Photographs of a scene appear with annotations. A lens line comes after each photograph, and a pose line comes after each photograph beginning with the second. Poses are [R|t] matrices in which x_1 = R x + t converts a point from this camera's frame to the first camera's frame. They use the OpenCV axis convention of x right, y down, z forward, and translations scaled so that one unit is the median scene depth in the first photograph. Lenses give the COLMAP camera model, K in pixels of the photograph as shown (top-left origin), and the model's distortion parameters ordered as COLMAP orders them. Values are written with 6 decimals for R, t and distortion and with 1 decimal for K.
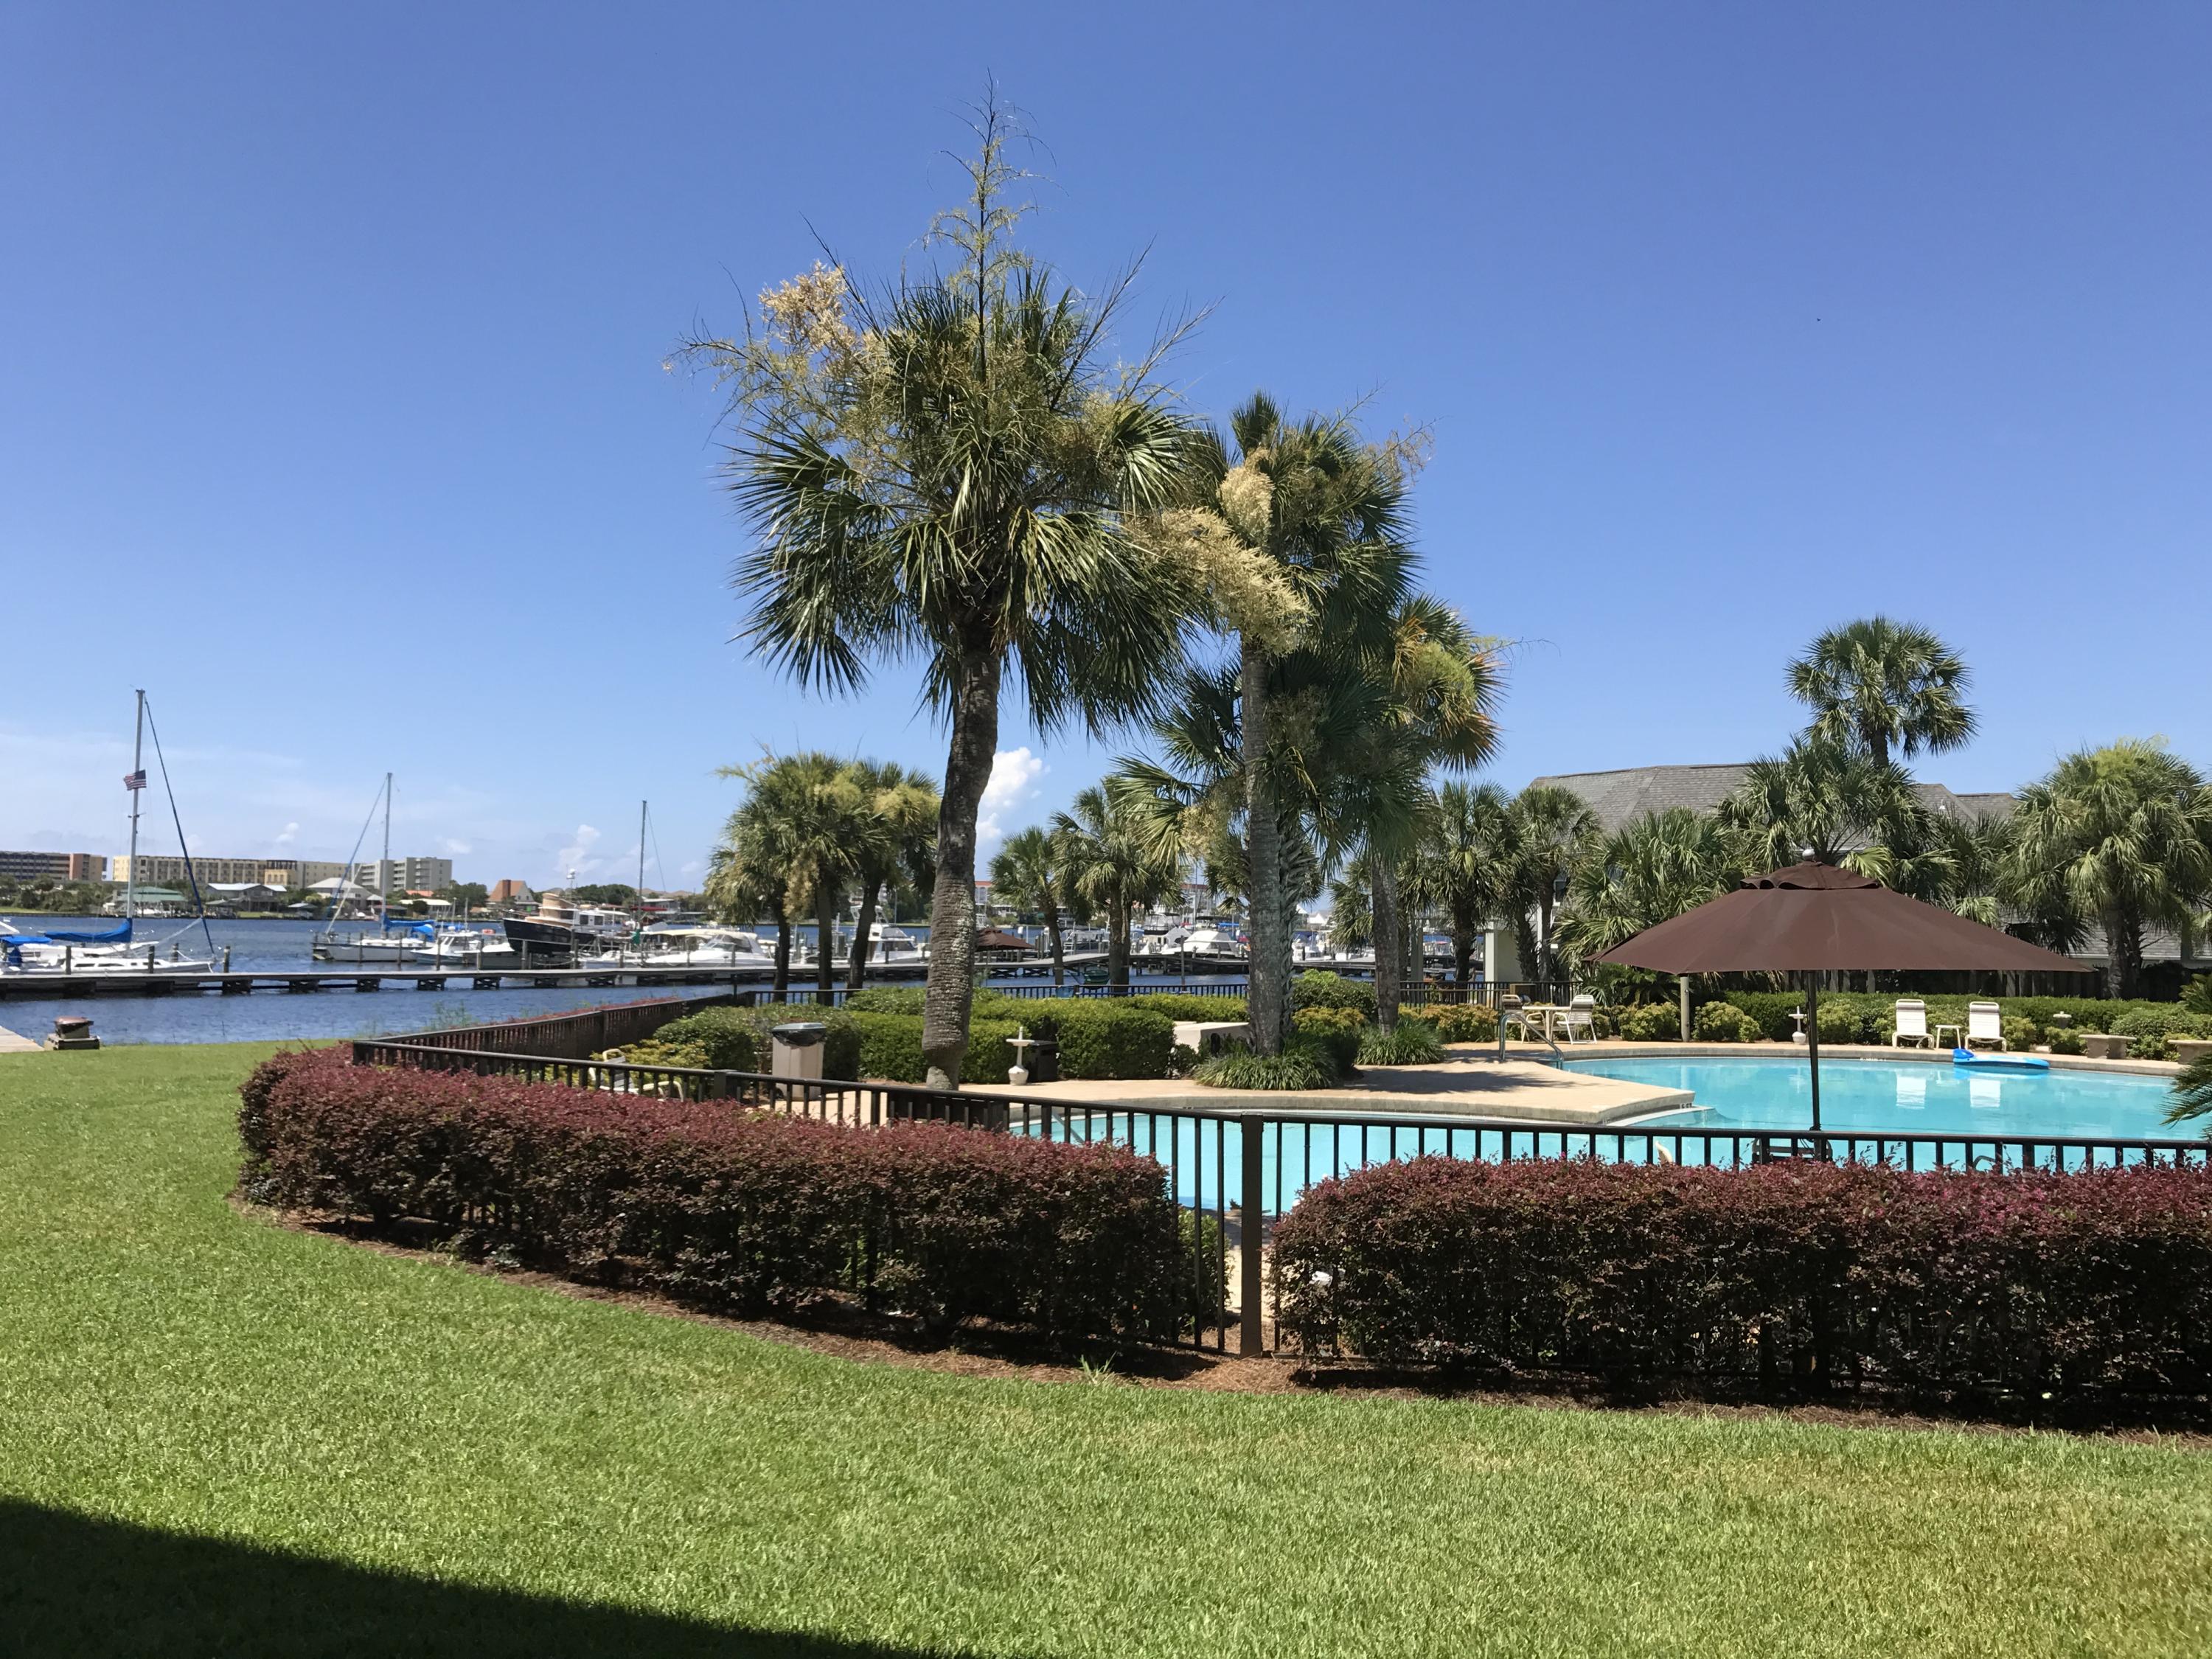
lens RADIAL K [[1796.0, 0, 1106.0], [0, 1796.0, 829.5], [0, 0, 1]] dist [0.004815, -0.005016]
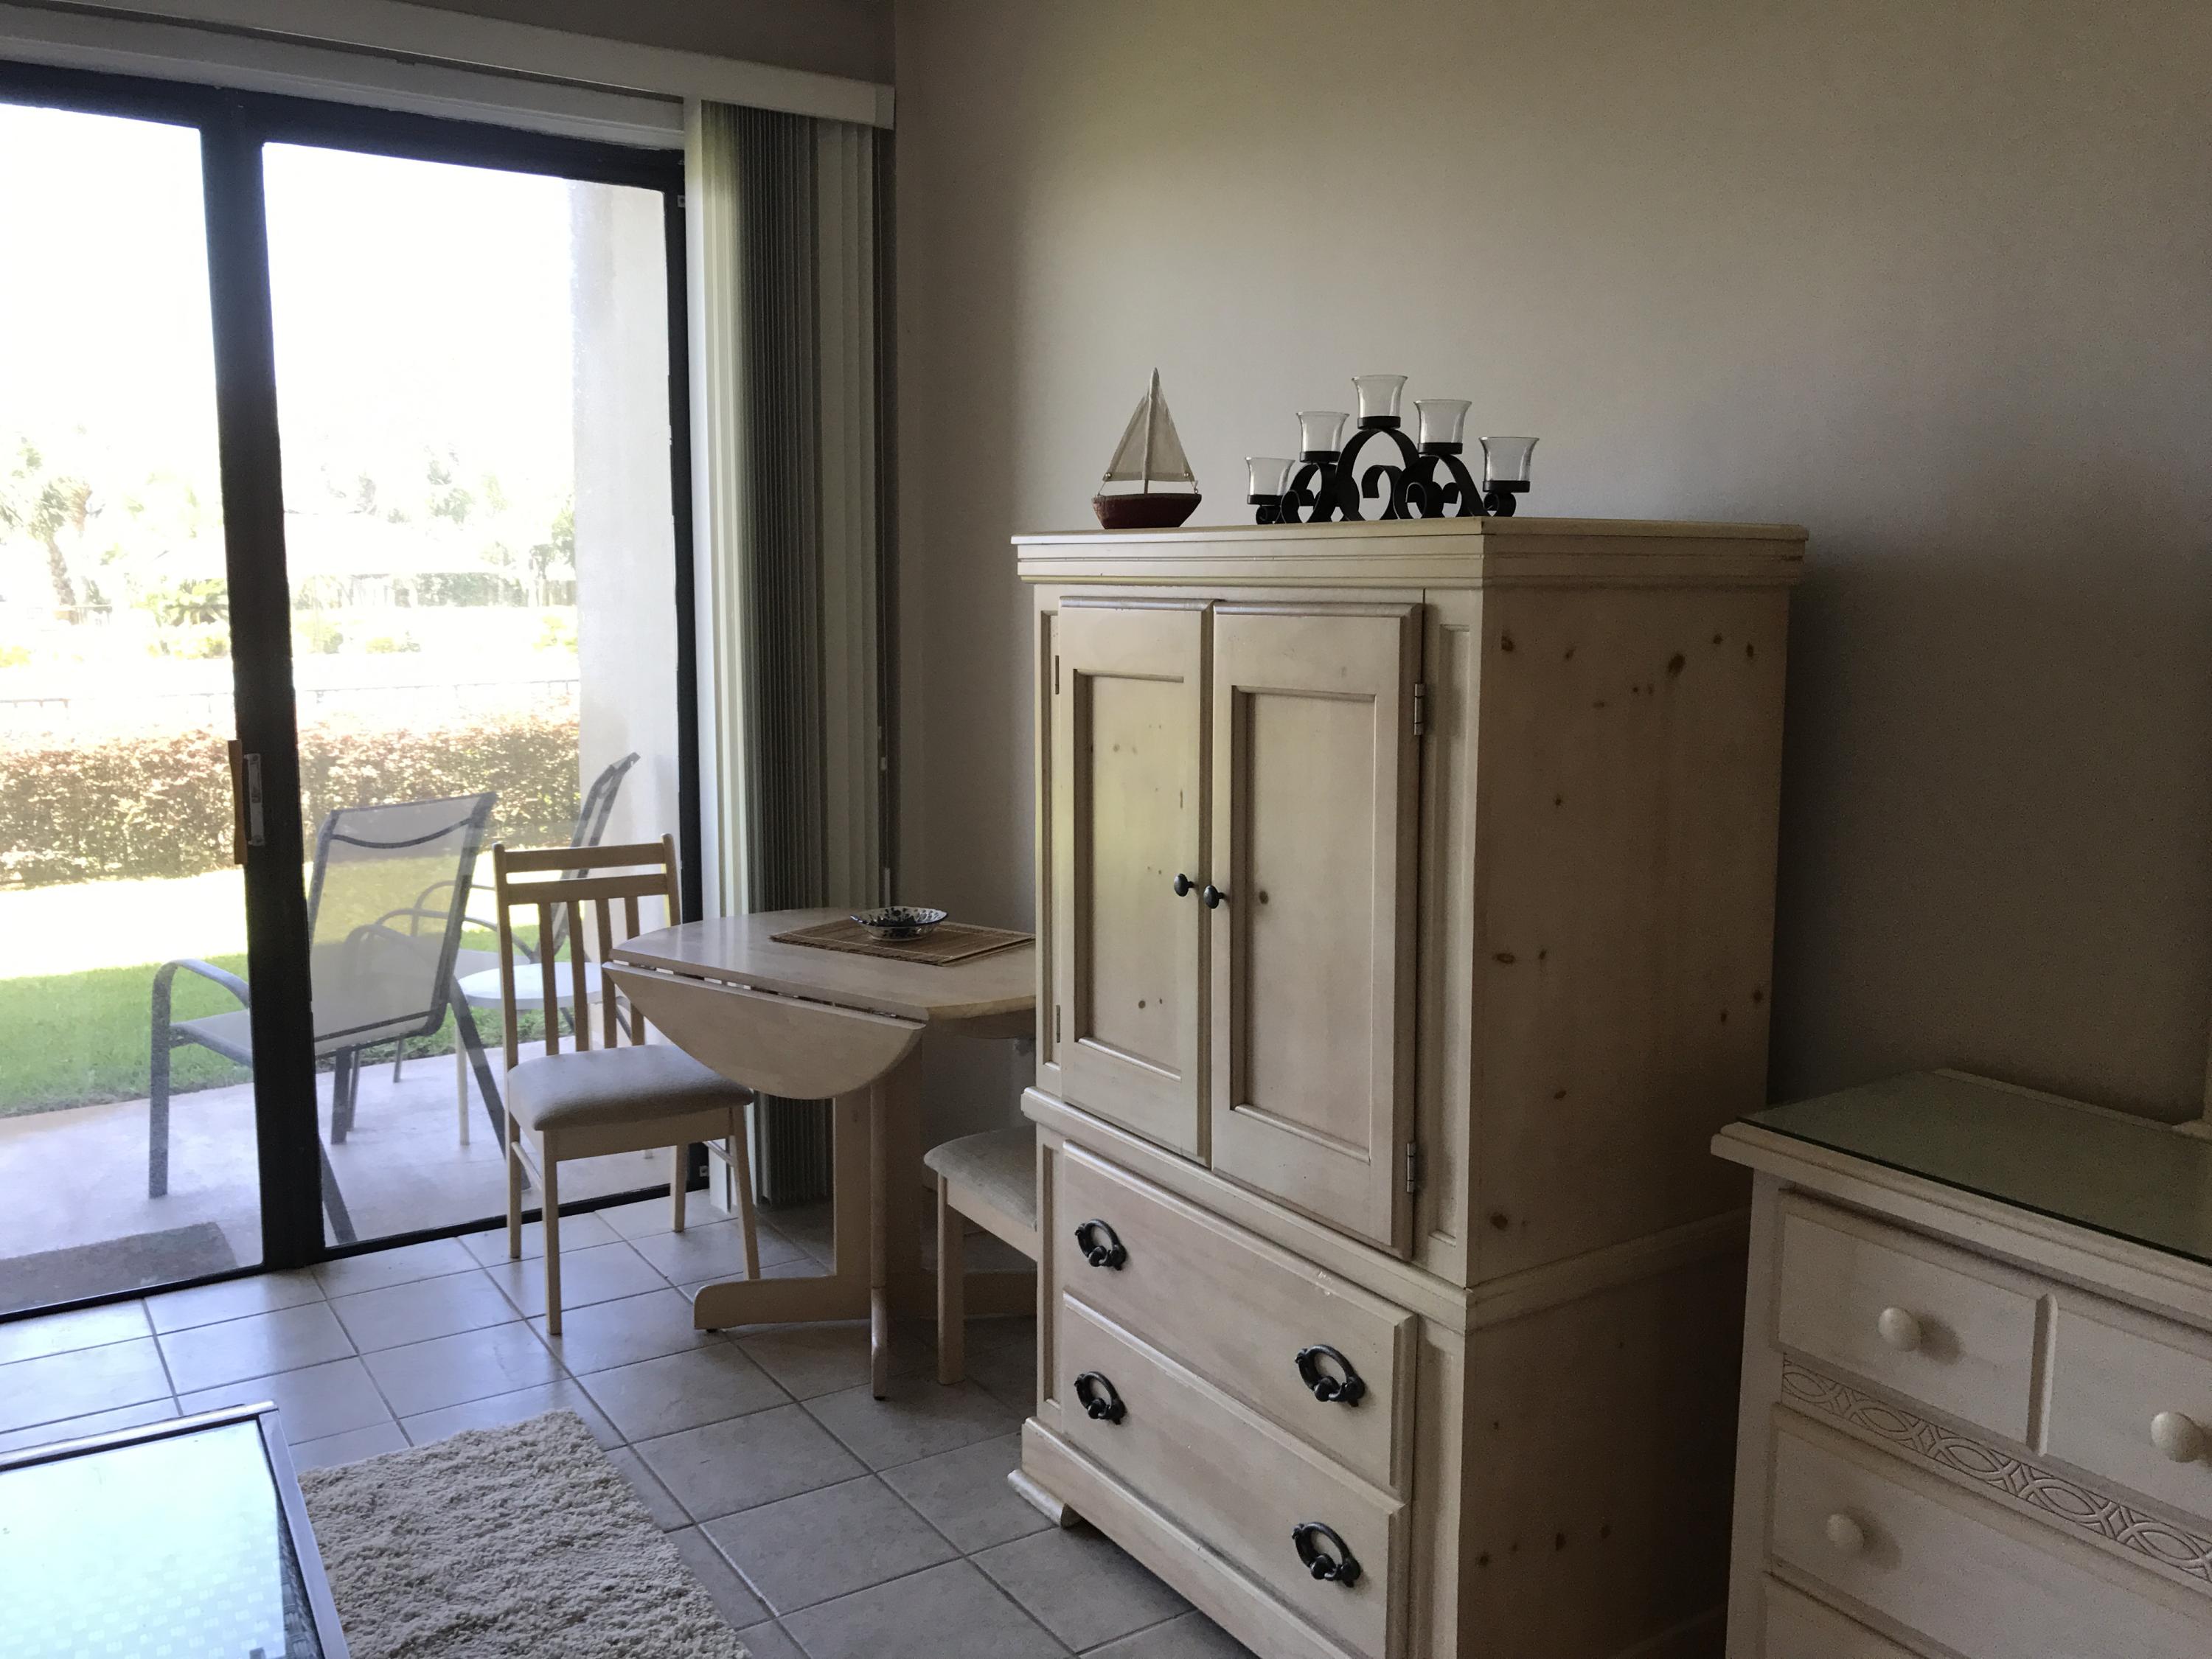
lens RADIAL K [[1836.8, 0, 1103.3], [0, 1836.8, 808.2], [0, 0, 1]] dist [-0.009178, 0.073759]
pose [[0.736366, -0.102531, 0.668769, -0.142543], [-0.027624, 0.983071, 0.181133, -0.021368], [-0.676019, -0.151854, 0.721068, -0.549339]]
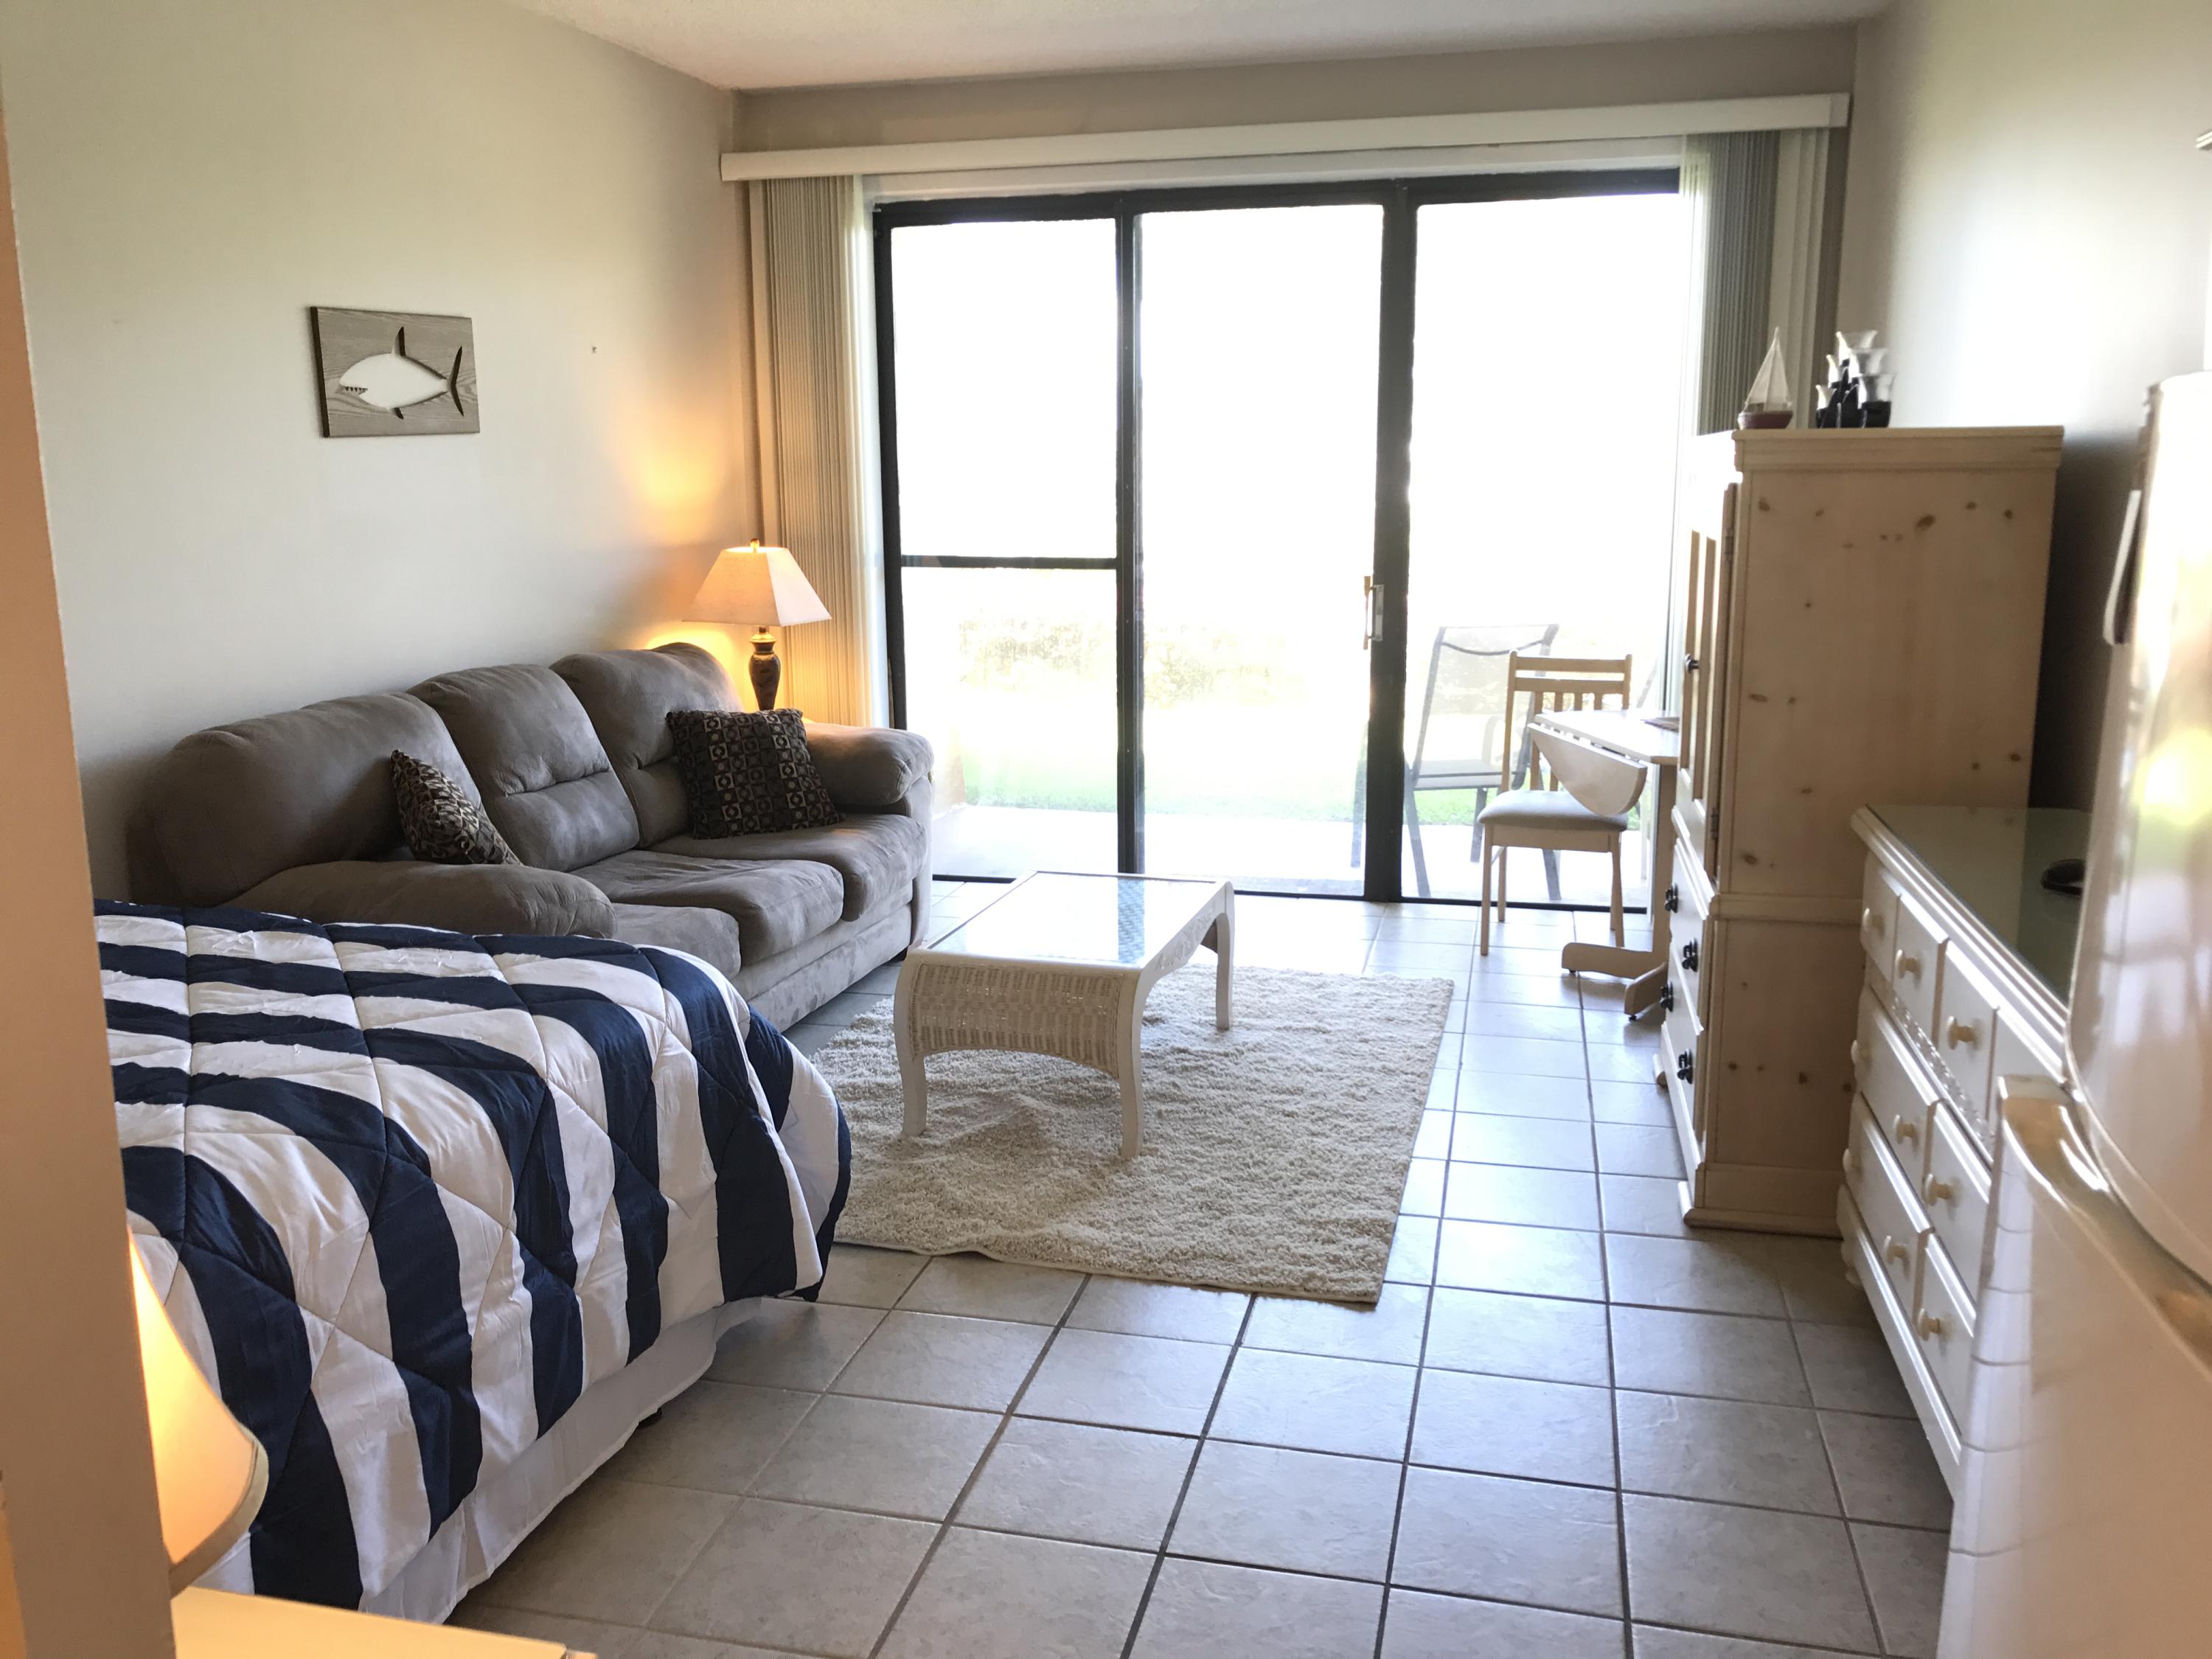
lens RADIAL K [[1796.0, 0, 1106.0], [0, 1796.0, 829.5], [0, 0, 1]] dist [0.004815, -0.005016]
pose [[0.997910, -0.013810, -0.063121, 0.179855], [0.028928, 0.969010, 0.245322, -0.064330], [0.057777, -0.246635, 0.967385, -1.582137]]
